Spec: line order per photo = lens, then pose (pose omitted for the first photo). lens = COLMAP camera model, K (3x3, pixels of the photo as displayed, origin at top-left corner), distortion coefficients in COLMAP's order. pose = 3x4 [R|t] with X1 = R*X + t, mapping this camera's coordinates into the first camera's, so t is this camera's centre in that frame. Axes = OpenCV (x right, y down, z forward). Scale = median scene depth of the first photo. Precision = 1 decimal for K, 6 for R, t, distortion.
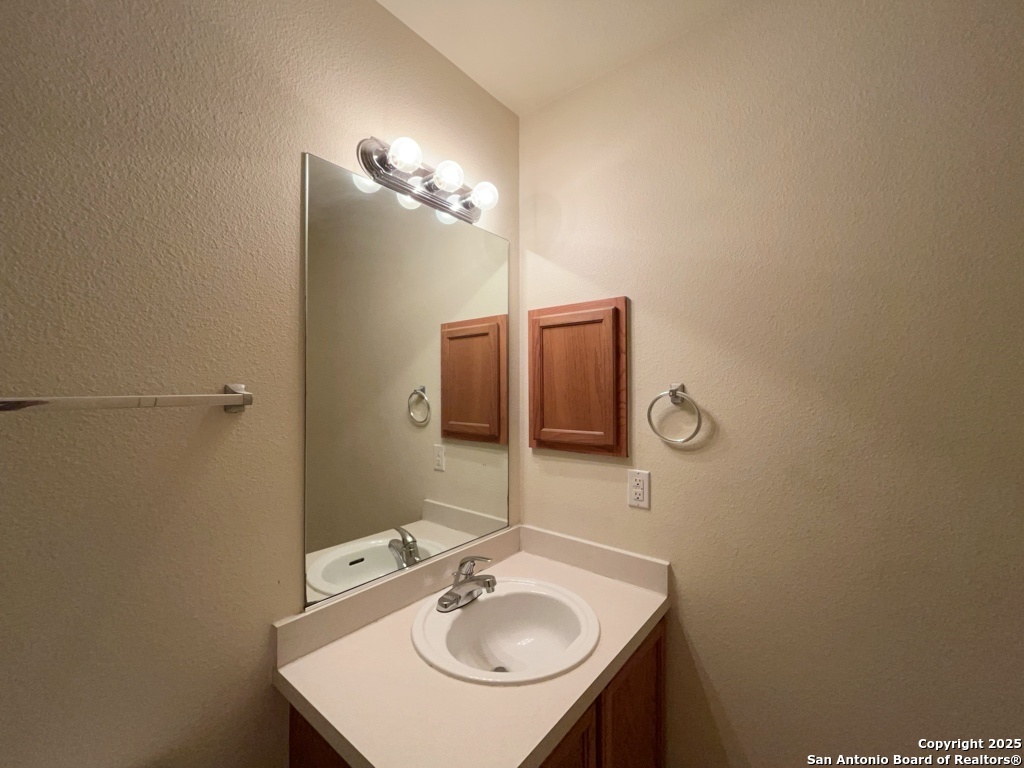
lens RADIAL K [[412.6, 0, 514.5], [0, 412.6, 385.9], [0, 0, 1]] dist [-0.000975, -0.000704]
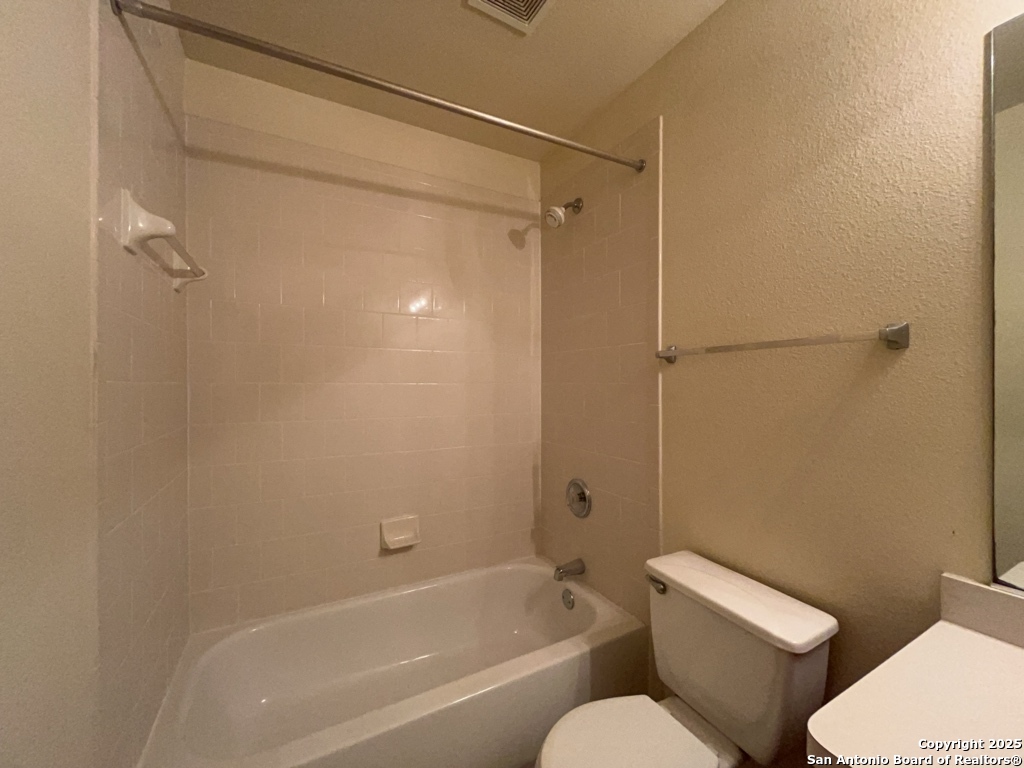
lens RADIAL K [[412.6, 0, 514.5], [0, 412.6, 385.9], [0, 0, 1]] dist [-0.000975, -0.000704]
pose [[-0.392892, 0.010655, -0.919523, 0.707098], [0.011274, 0.999914, 0.006769, 0.142892], [0.919515, -0.007707, -0.392978, 0.499991]]
